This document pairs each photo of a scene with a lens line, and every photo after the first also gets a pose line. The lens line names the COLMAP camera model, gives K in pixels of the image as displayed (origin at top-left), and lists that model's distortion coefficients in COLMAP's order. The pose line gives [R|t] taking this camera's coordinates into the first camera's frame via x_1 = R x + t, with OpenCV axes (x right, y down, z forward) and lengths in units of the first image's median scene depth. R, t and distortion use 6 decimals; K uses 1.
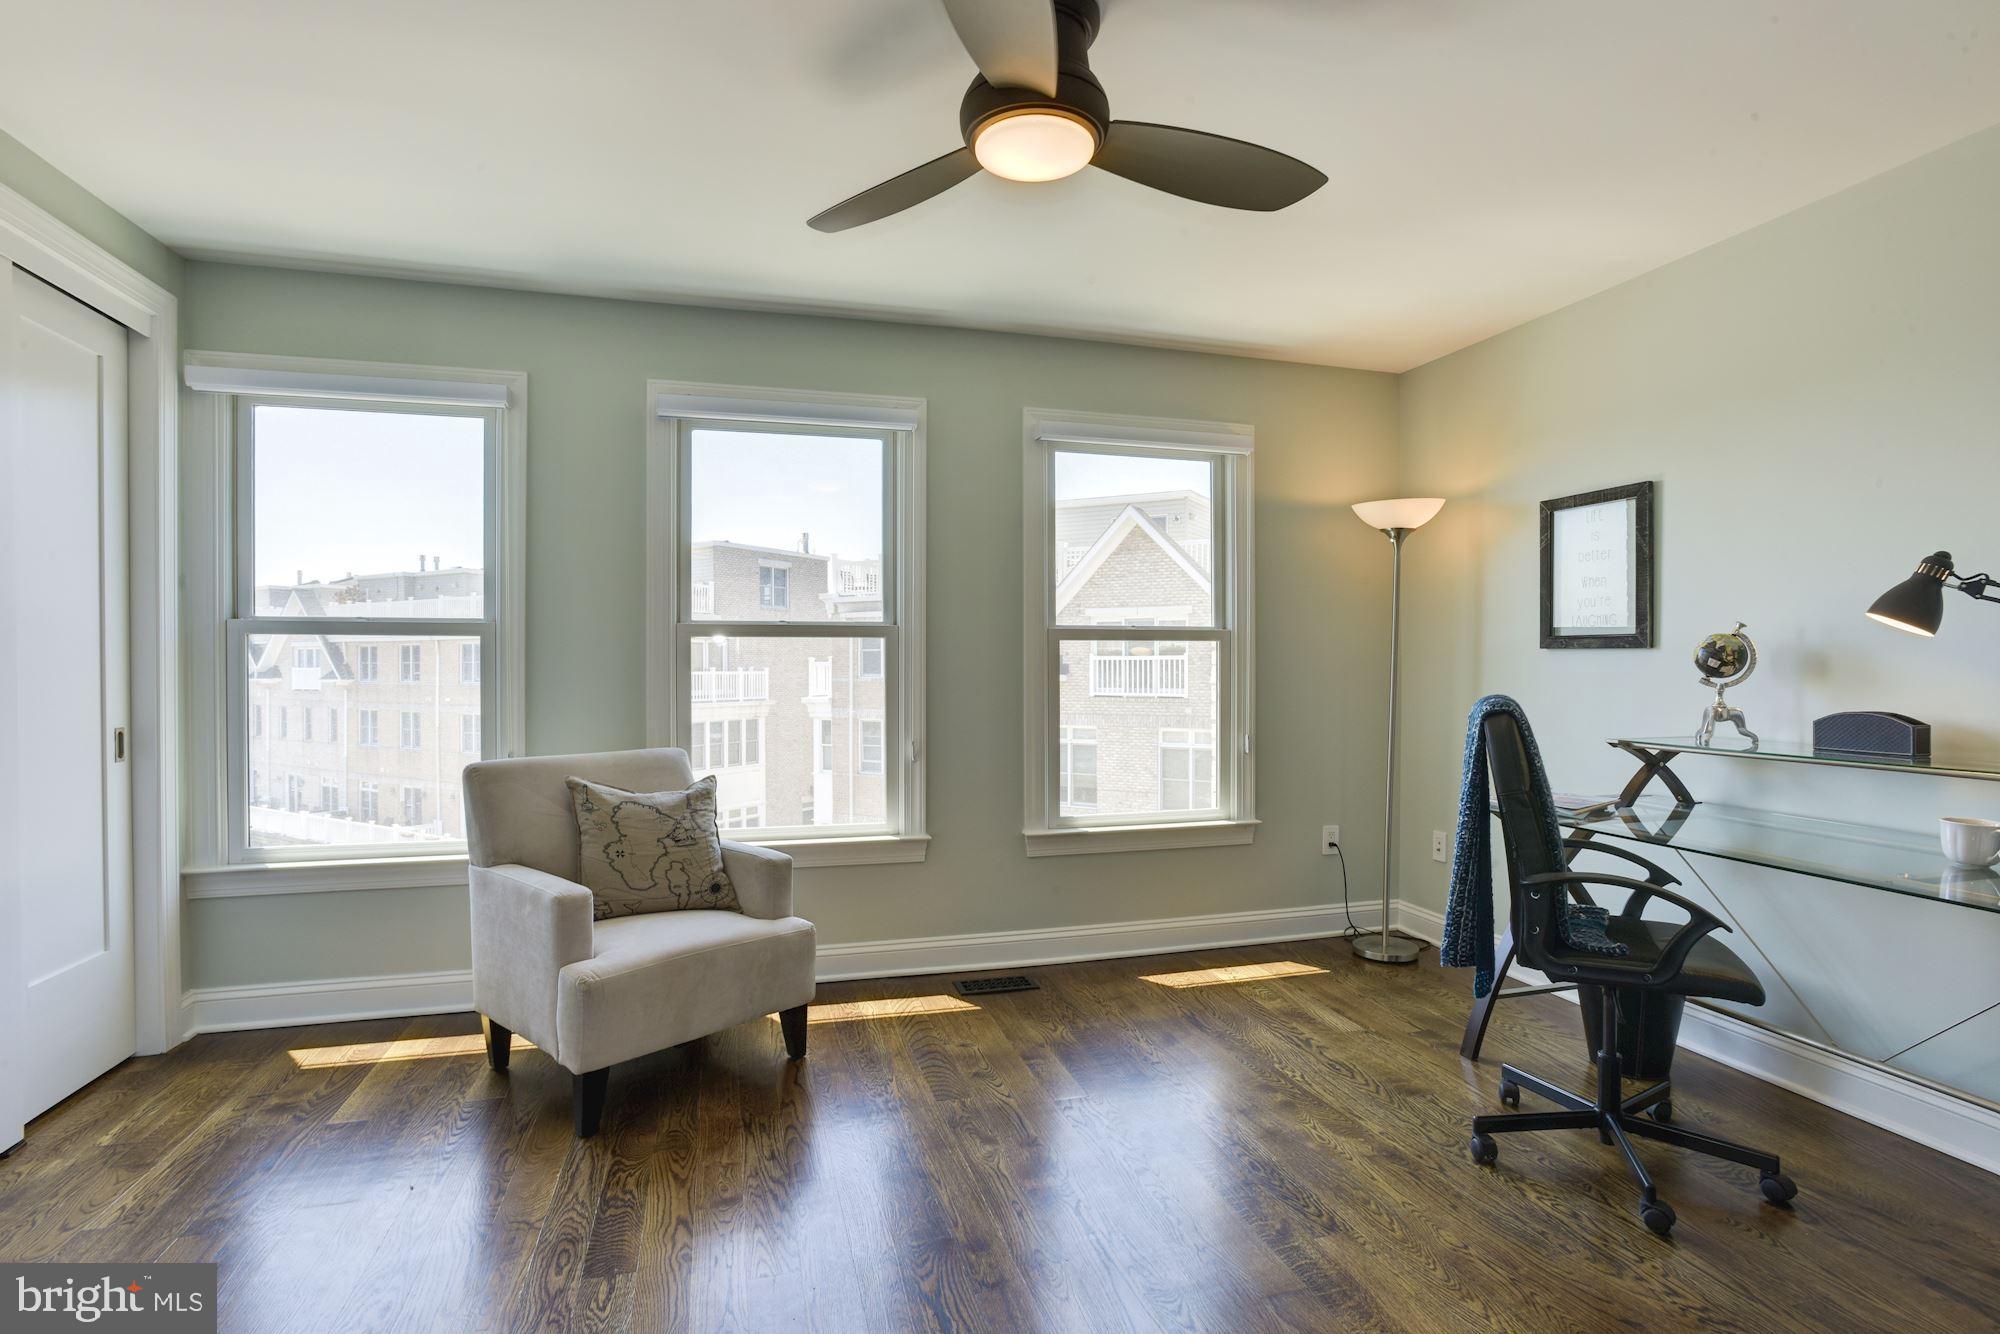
lens RADIAL K [[981.2, 0, 1004.7], [0, 981.2, 671.3], [0, 0, 1]] dist [-0.068532, 0.039250]
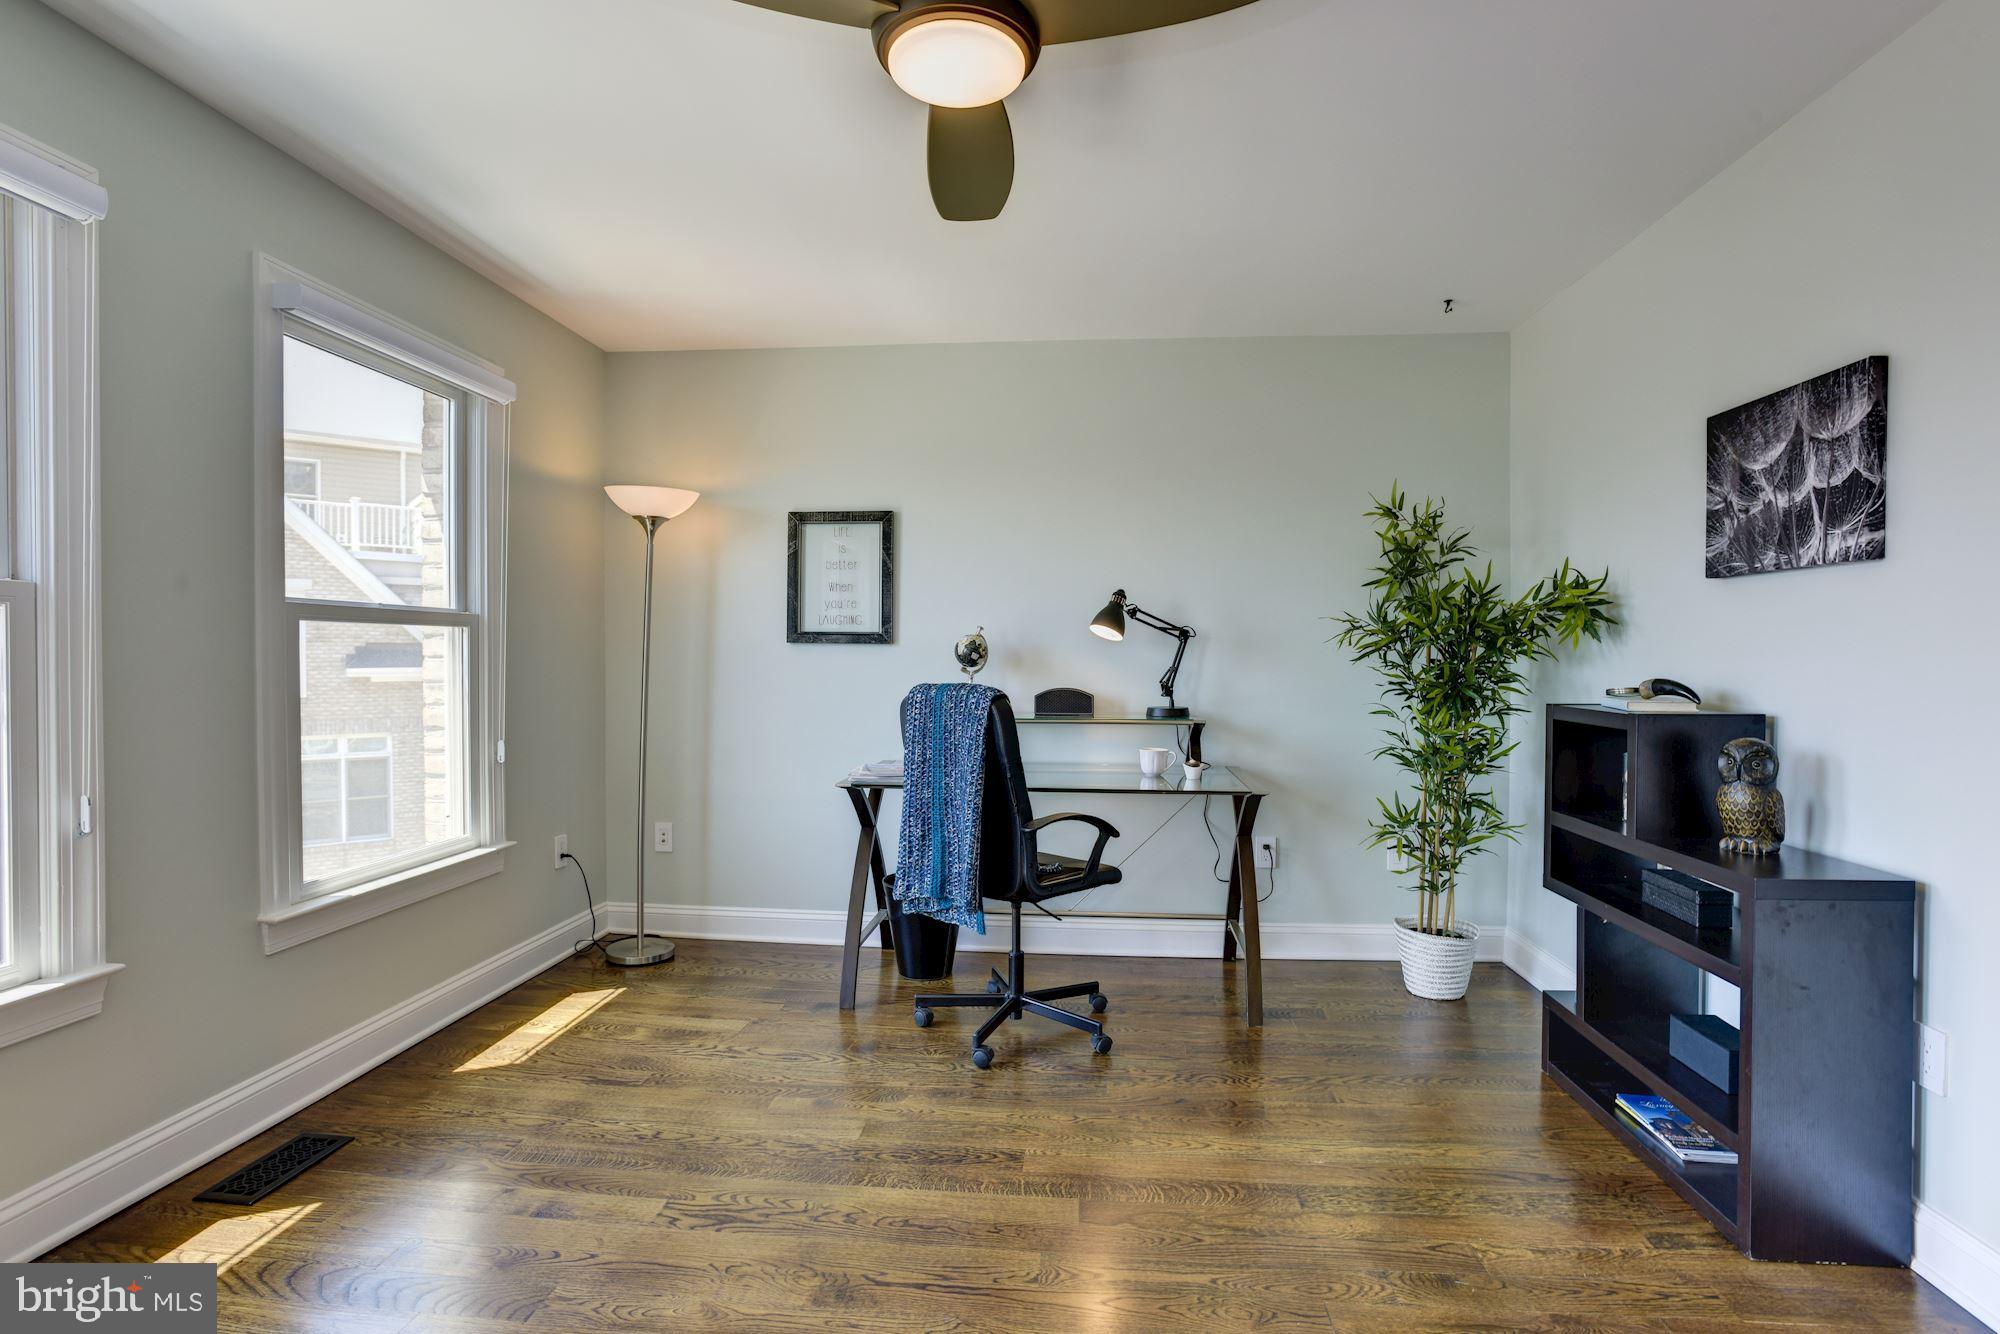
lens RADIAL K [[981.2, 0, 1004.7], [0, 981.2, 671.3], [0, 0, 1]] dist [-0.068532, 0.039250]
pose [[0.357365, -0.012286, 0.933884, -0.407471], [0.002995, 0.999923, 0.012009, -0.003052], [-0.933960, -0.001495, 0.357374, 0.343260]]
